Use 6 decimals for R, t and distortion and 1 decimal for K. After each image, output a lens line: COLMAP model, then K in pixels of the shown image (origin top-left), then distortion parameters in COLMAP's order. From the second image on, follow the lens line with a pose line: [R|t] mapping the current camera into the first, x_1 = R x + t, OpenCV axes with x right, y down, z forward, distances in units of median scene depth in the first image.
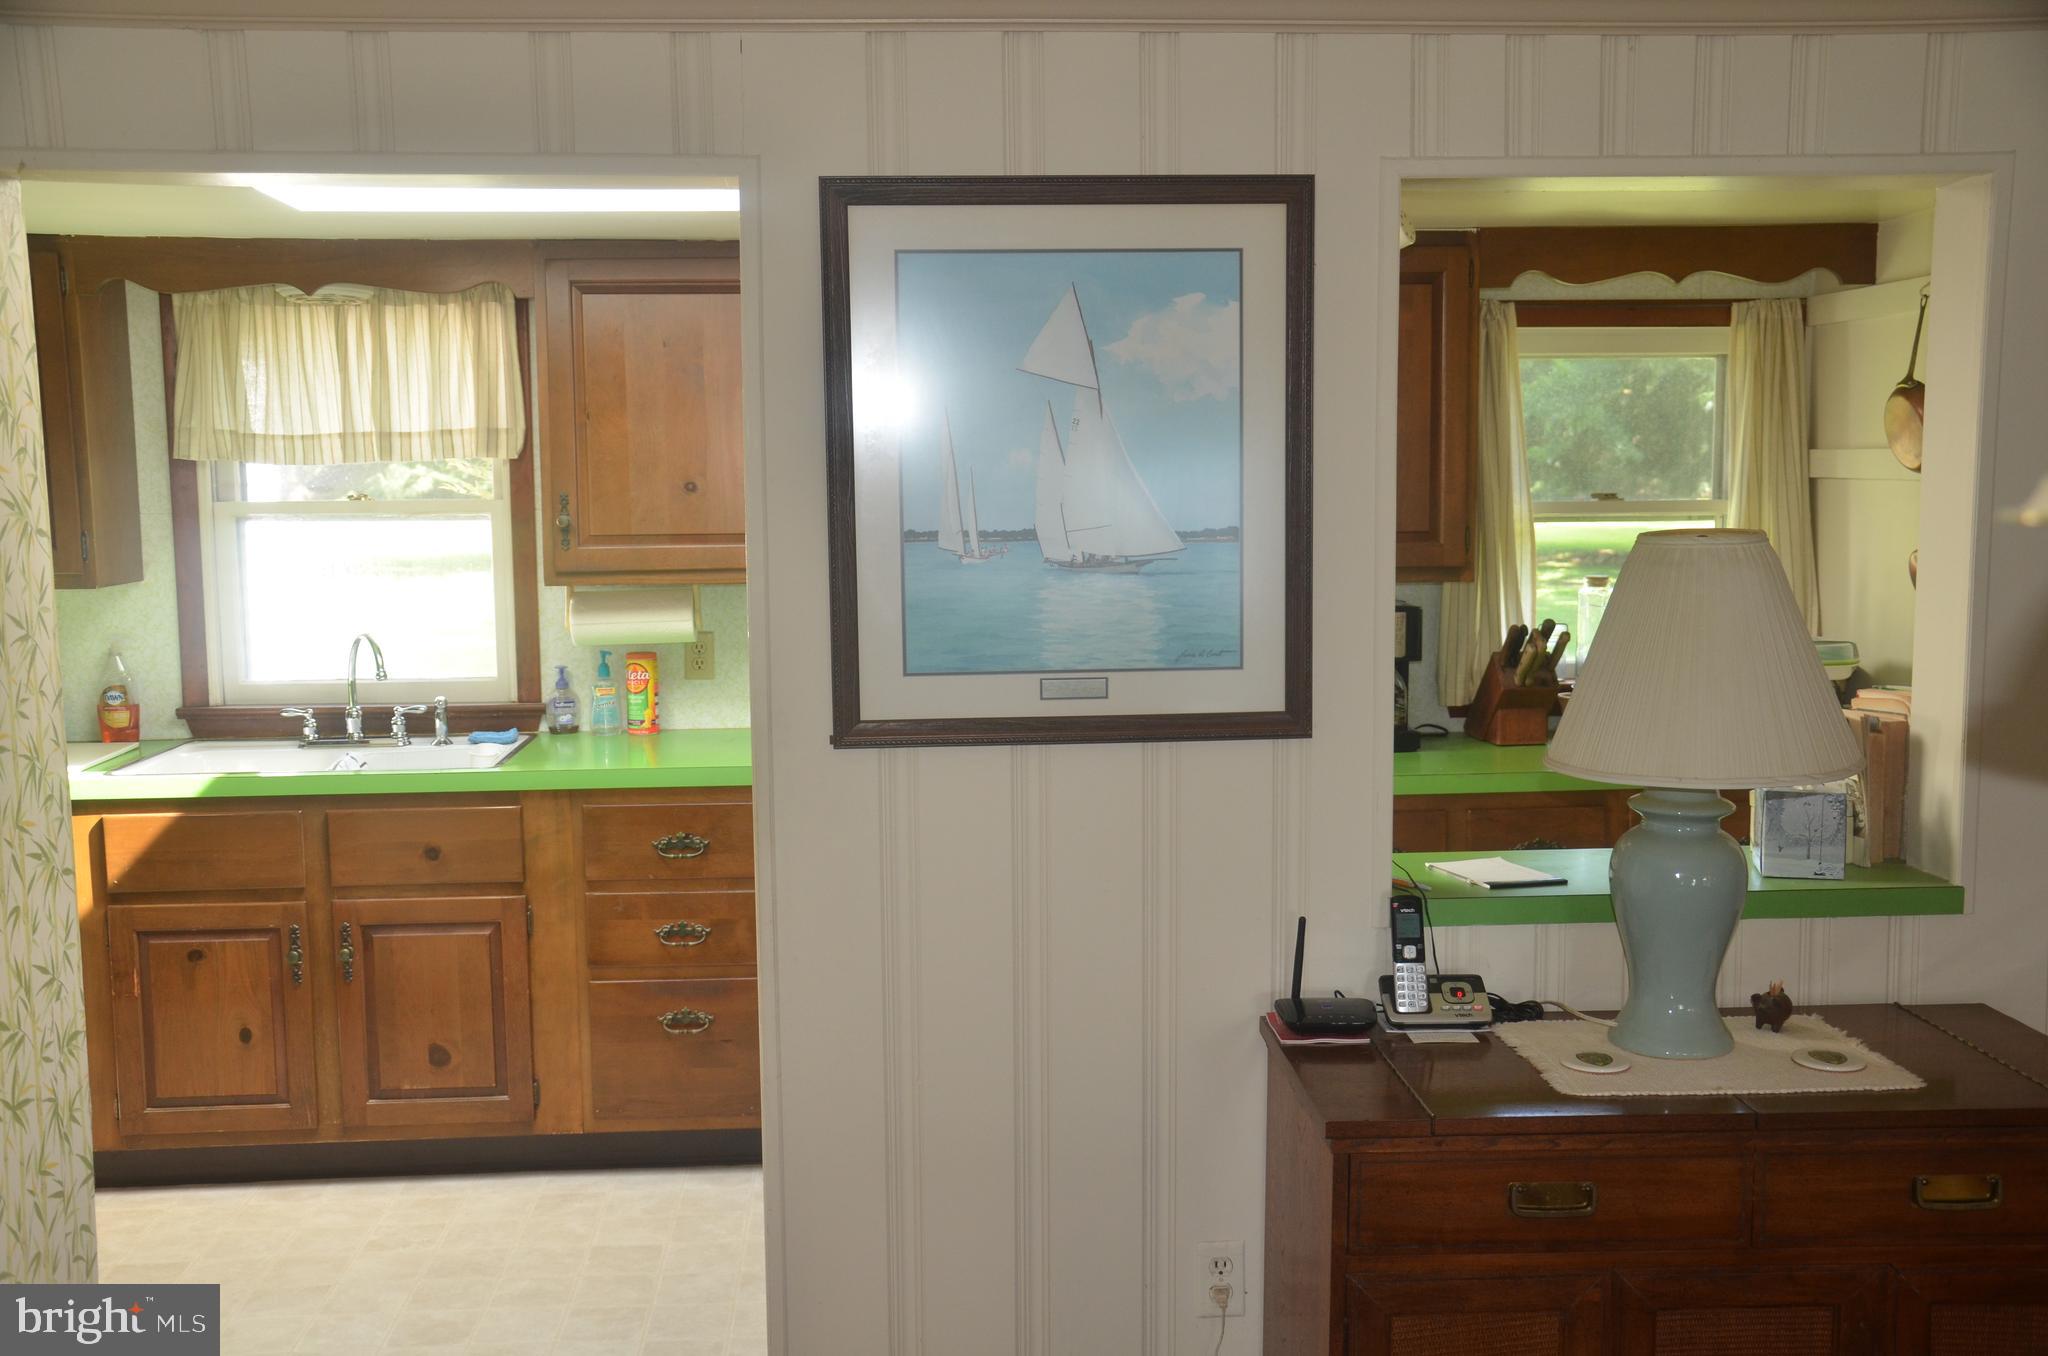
lens RADIAL K [[2010.6, 0, 1024.0], [0, 2010.6, 678.0], [0, 0, 1]] dist [0.006187, 0.018563]
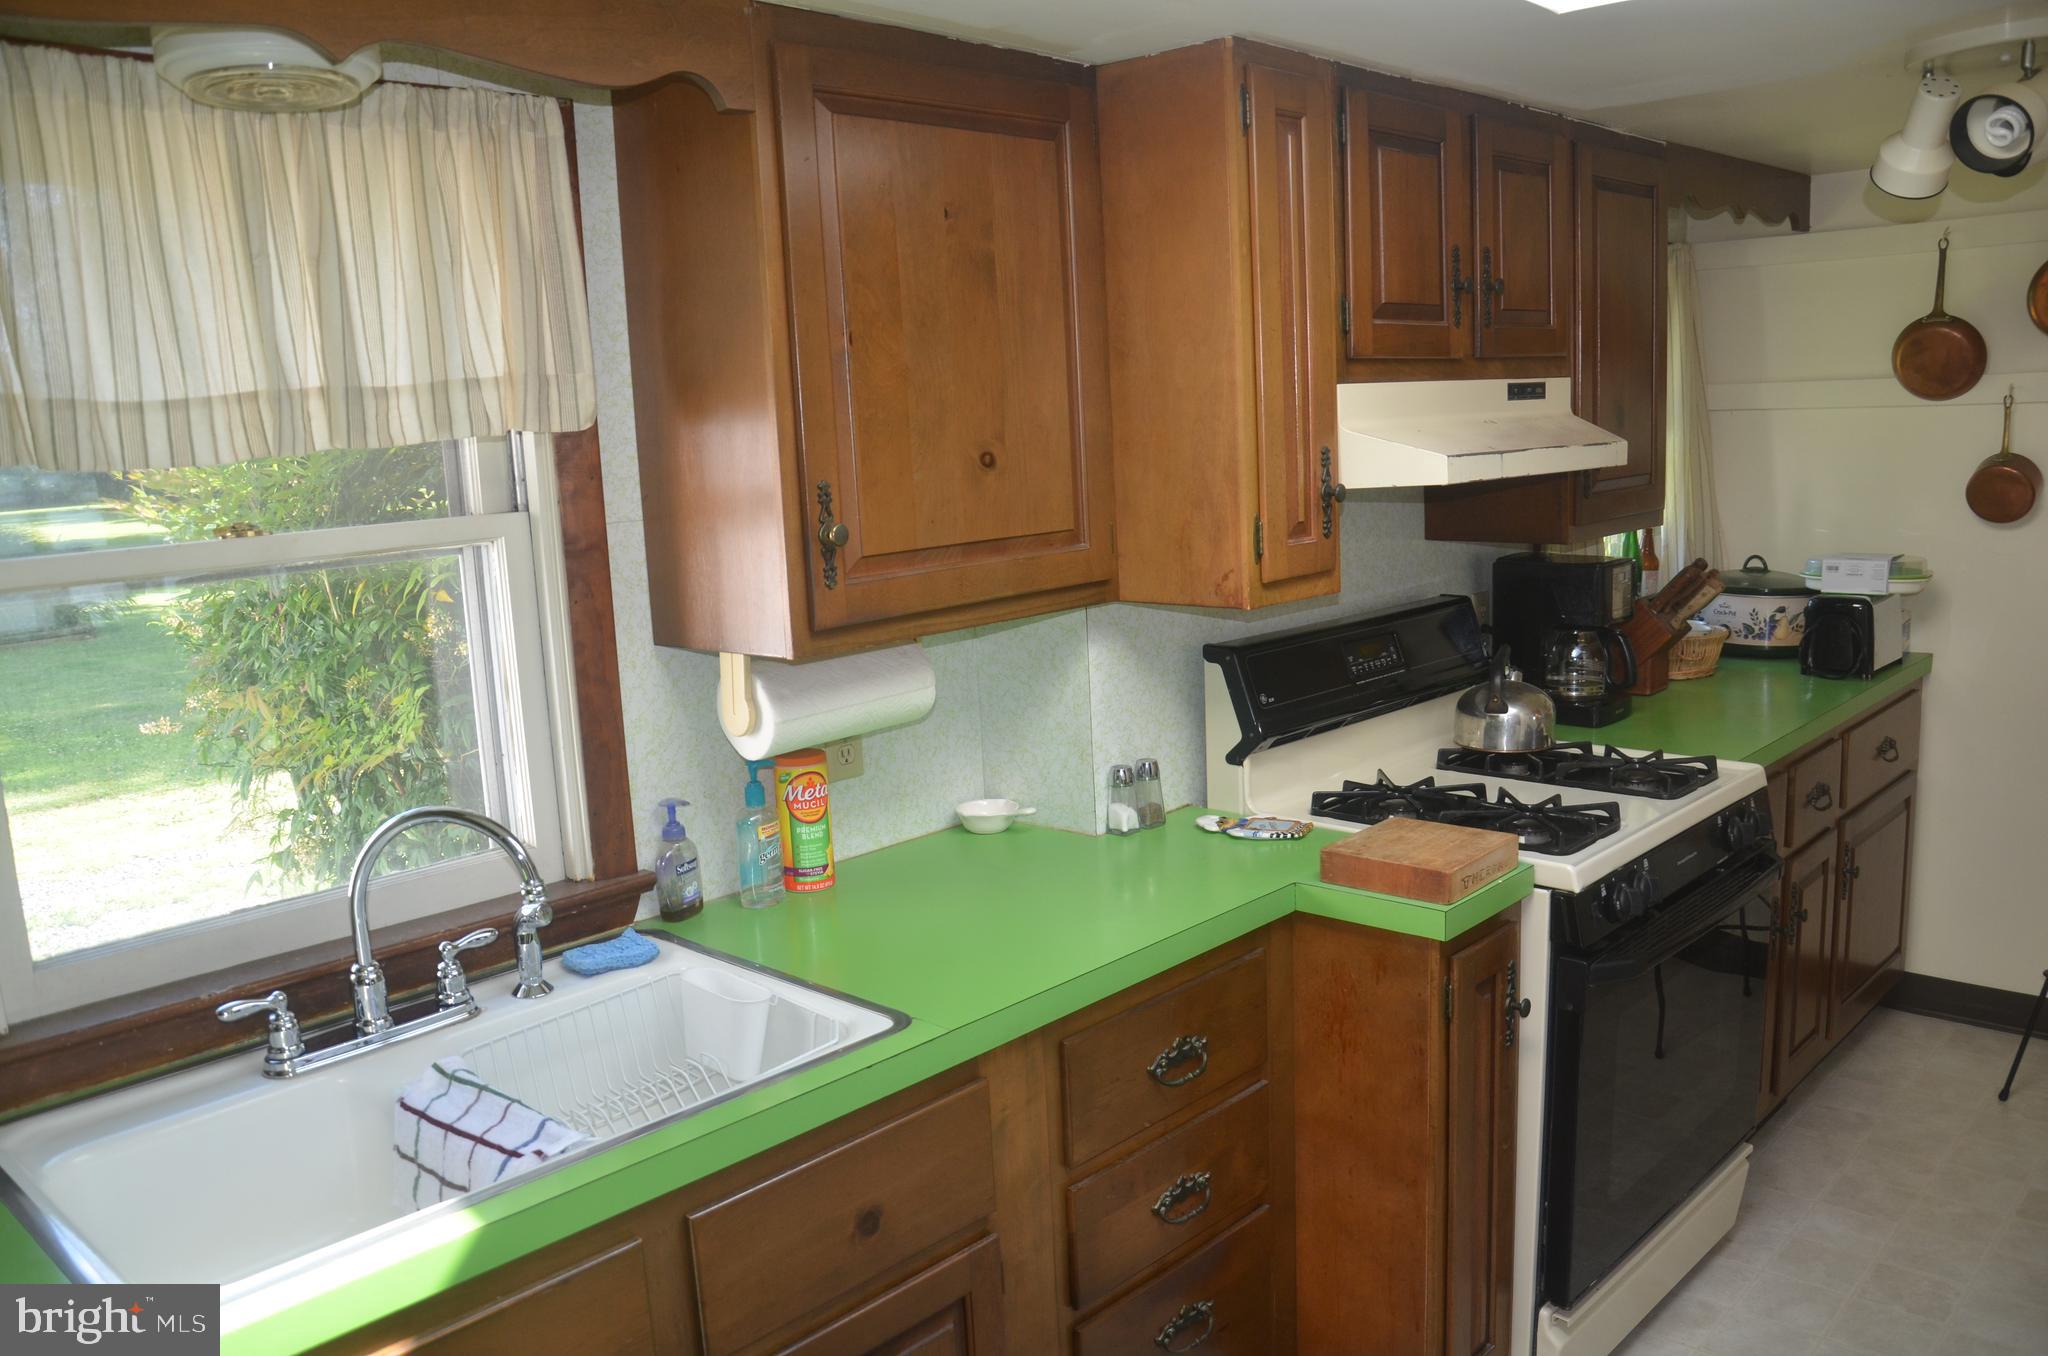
lens RADIAL K [[1588.4, 0, 1027.3], [0, 1588.4, 702.0], [0, 0, 1]] dist [-0.150713, 0.113746]
pose [[0.734435, -0.149987, 0.661898, -0.451786], [0.116153, 0.988663, 0.095149, -0.064492], [-0.668666, 0.007001, 0.743530, 0.619626]]
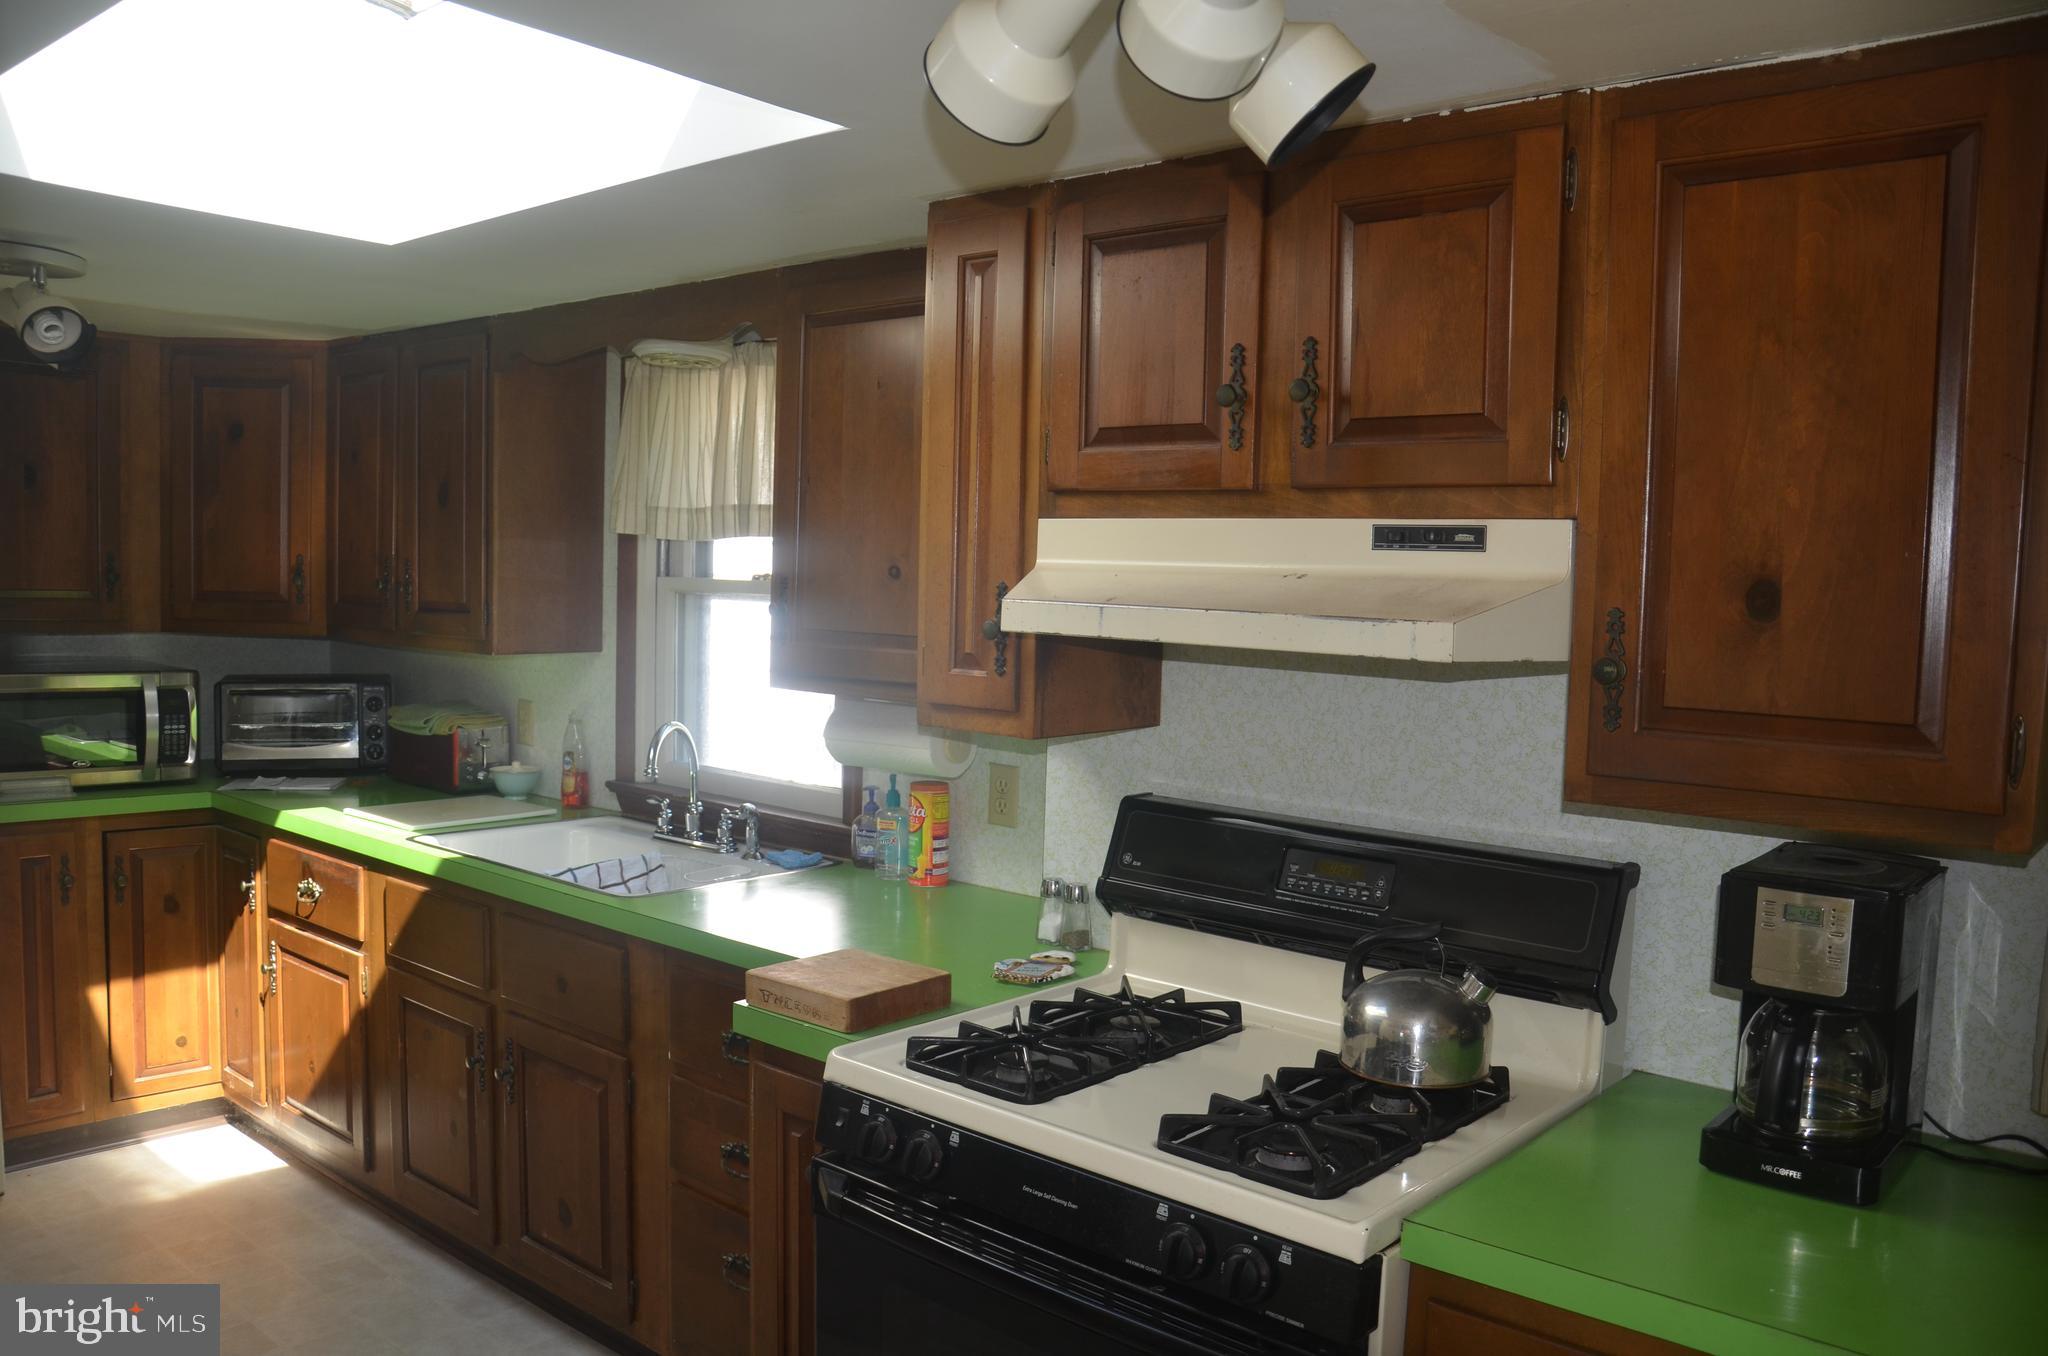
lens RADIAL K [[1588.4, 0, 1027.3], [0, 1588.4, 702.0], [0, 0, 1]] dist [-0.150713, 0.113746]
pose [[0.713277, 0.086976, -0.695464, 0.270863], [-0.110025, 0.993863, 0.011450, -0.056109], [0.692192, 0.068352, 0.718469, 0.585680]]
